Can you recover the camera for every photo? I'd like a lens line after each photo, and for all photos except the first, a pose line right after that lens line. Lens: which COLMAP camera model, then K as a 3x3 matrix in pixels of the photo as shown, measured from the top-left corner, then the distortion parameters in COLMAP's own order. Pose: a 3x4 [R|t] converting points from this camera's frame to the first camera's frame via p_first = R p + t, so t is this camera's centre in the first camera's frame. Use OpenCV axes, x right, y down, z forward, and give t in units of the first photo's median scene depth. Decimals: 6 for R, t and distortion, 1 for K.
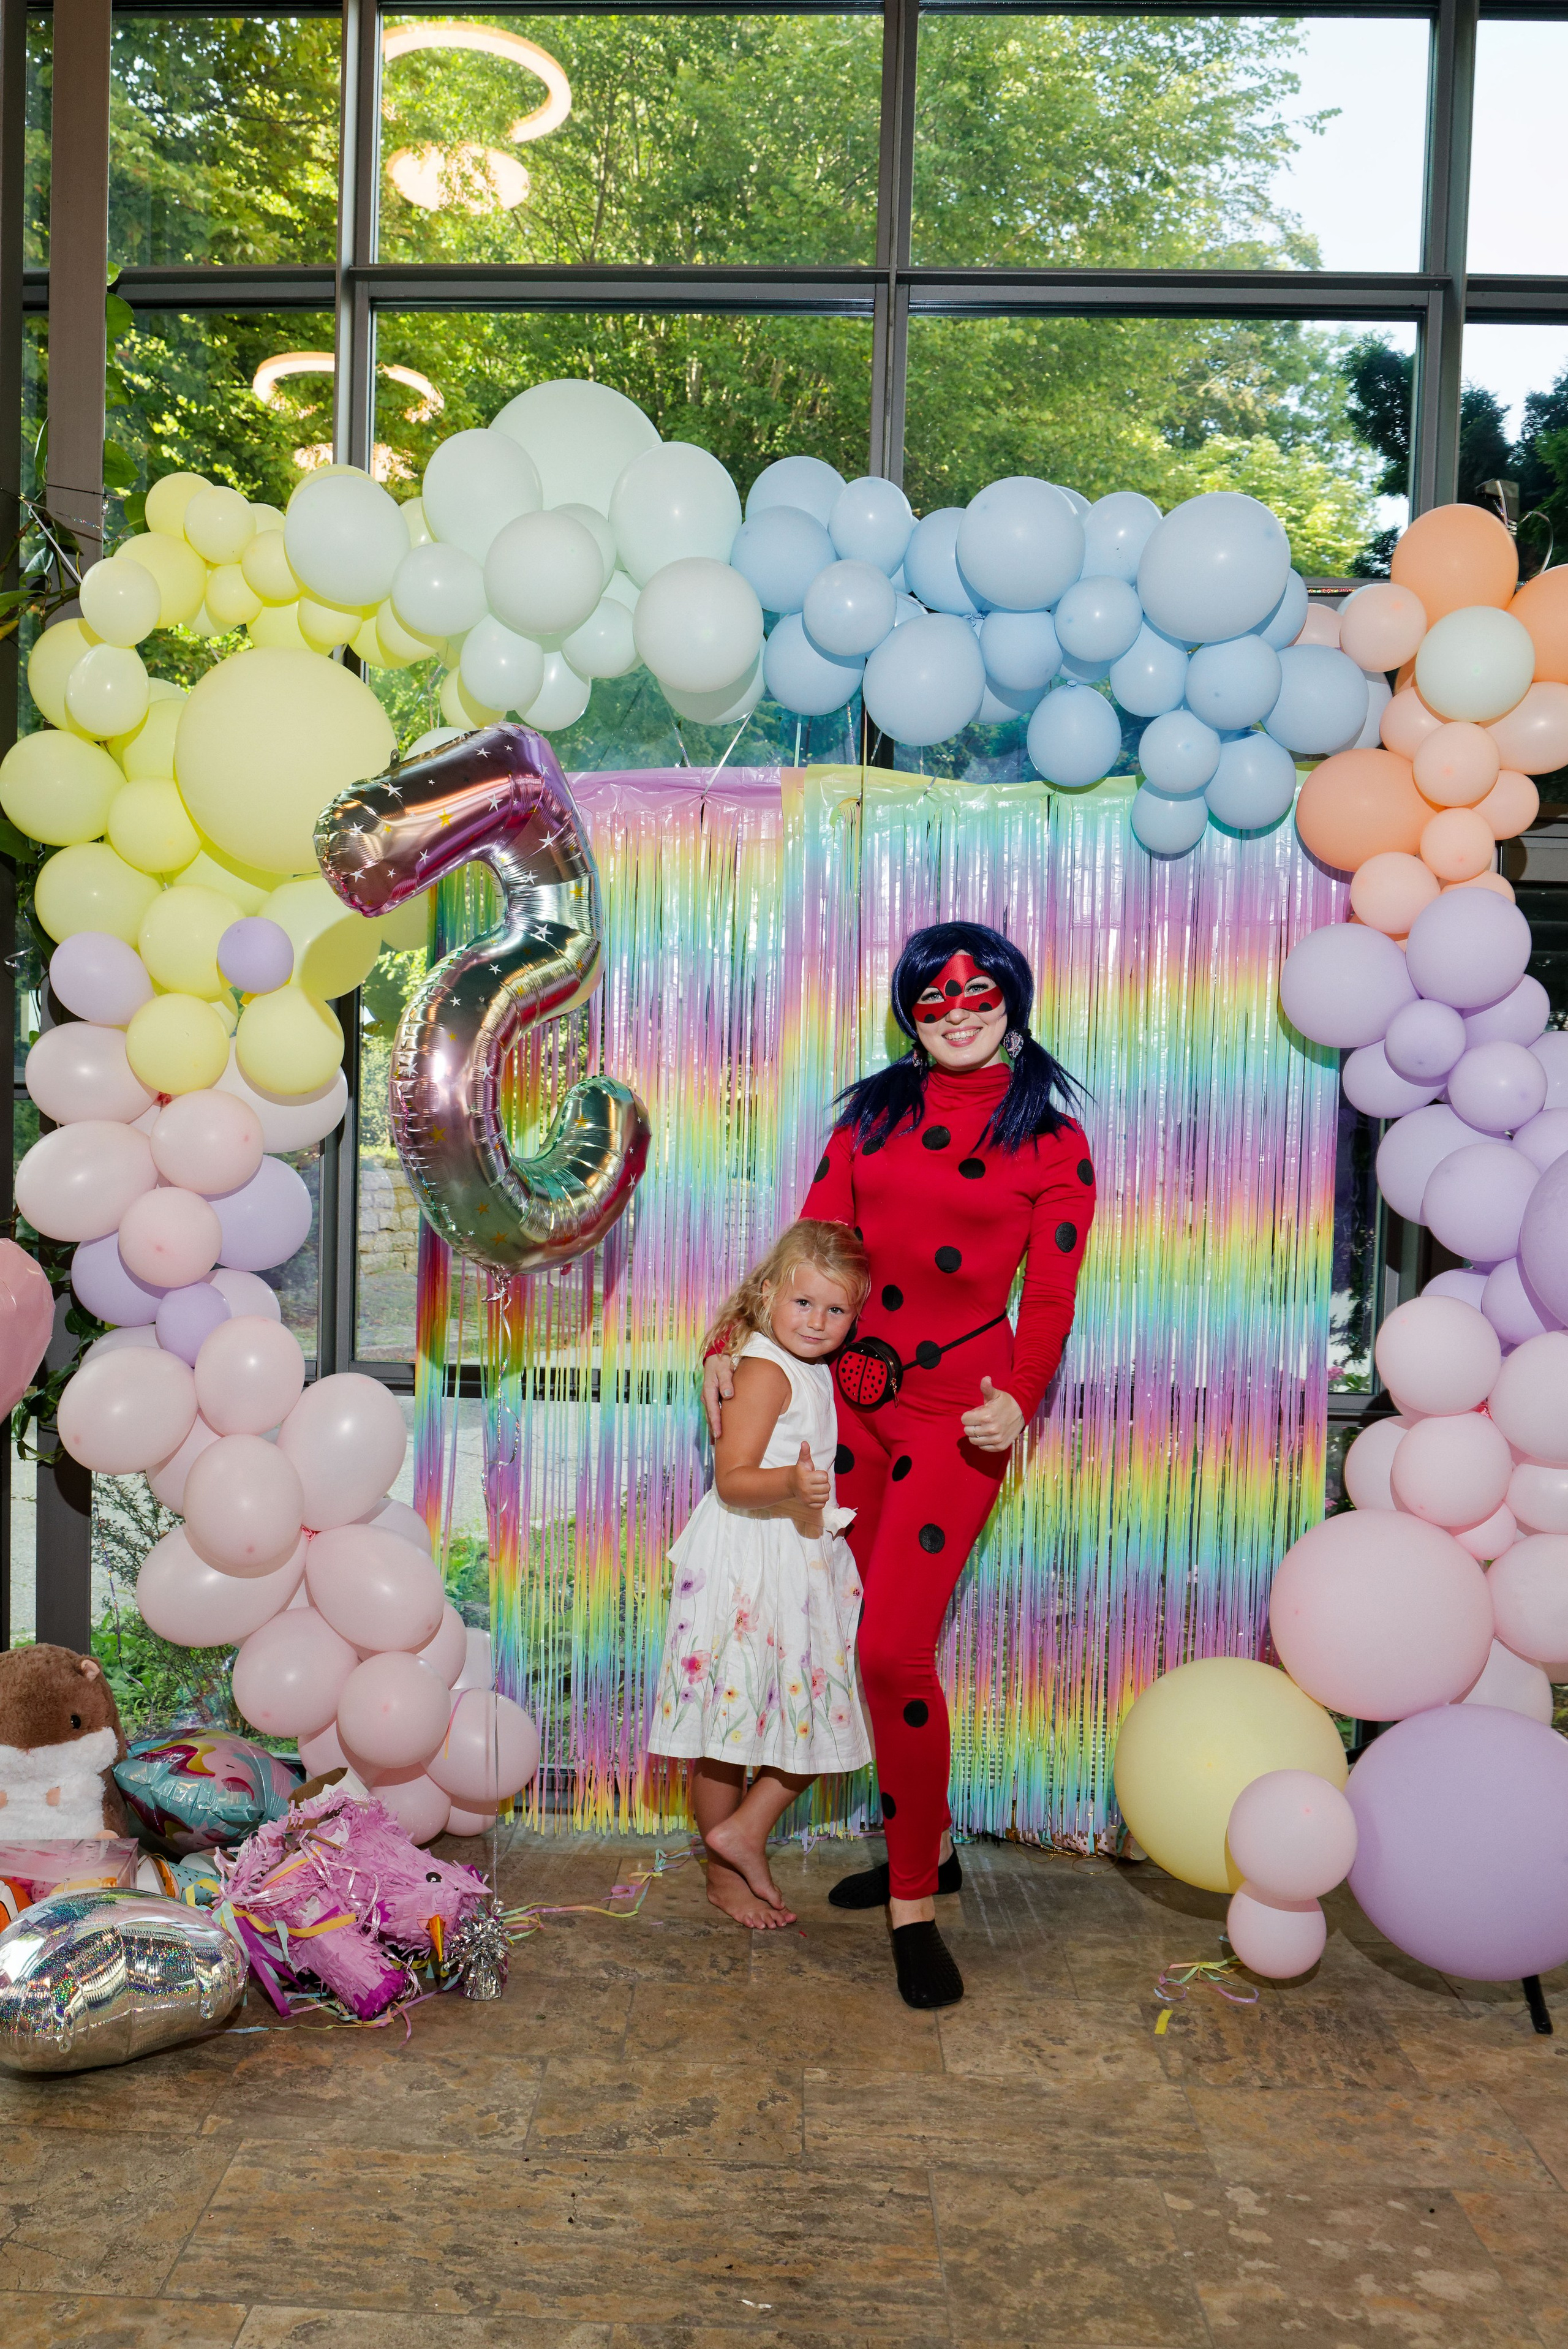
lens RADIAL K [[1982.8, 0, 707.3], [0, 1982.8, 1260.3], [0, 0, 1]] dist [-0.024290, 0.005336]
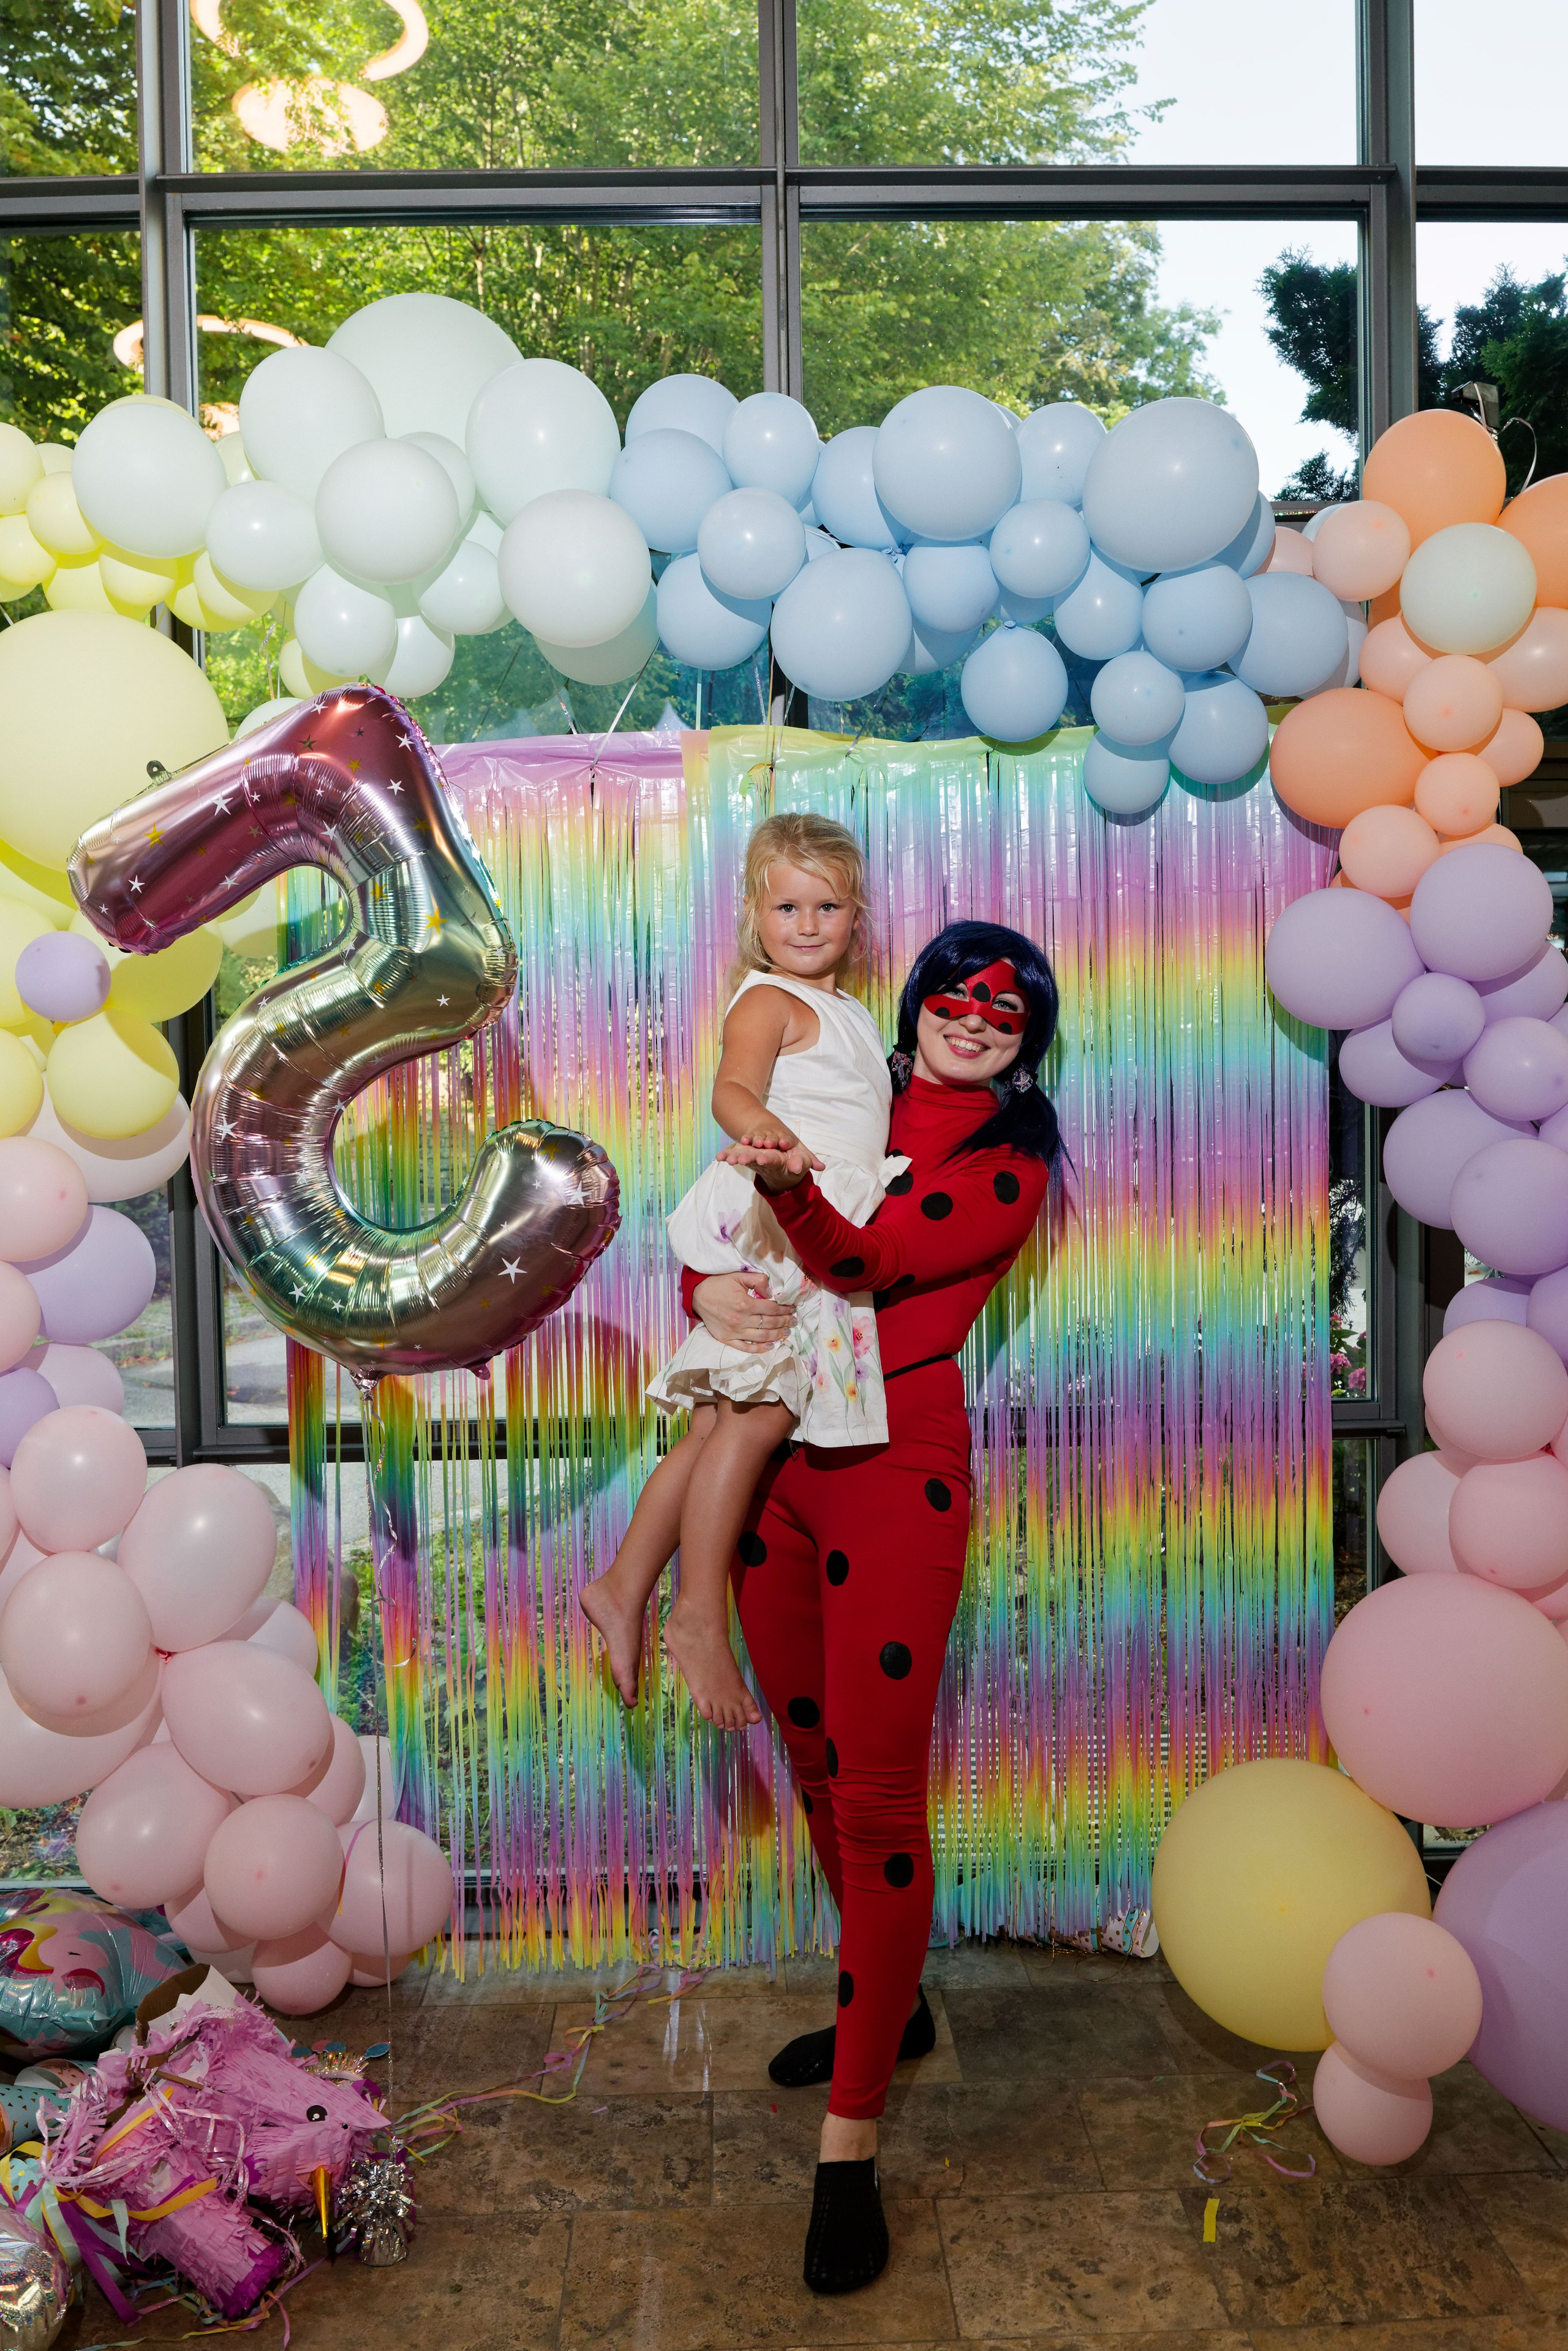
lens RADIAL K [[1876.5, 0, 771.3], [0, 1876.5, 1135.5], [0, 0, 1]] dist [-0.034241, 0.017435]
pose [[0.996293, -0.048087, 0.071336, 0.010722], [0.049946, 0.998451, -0.024512, -0.051786], [-0.070047, 0.027984, 0.997151, 0.189322]]
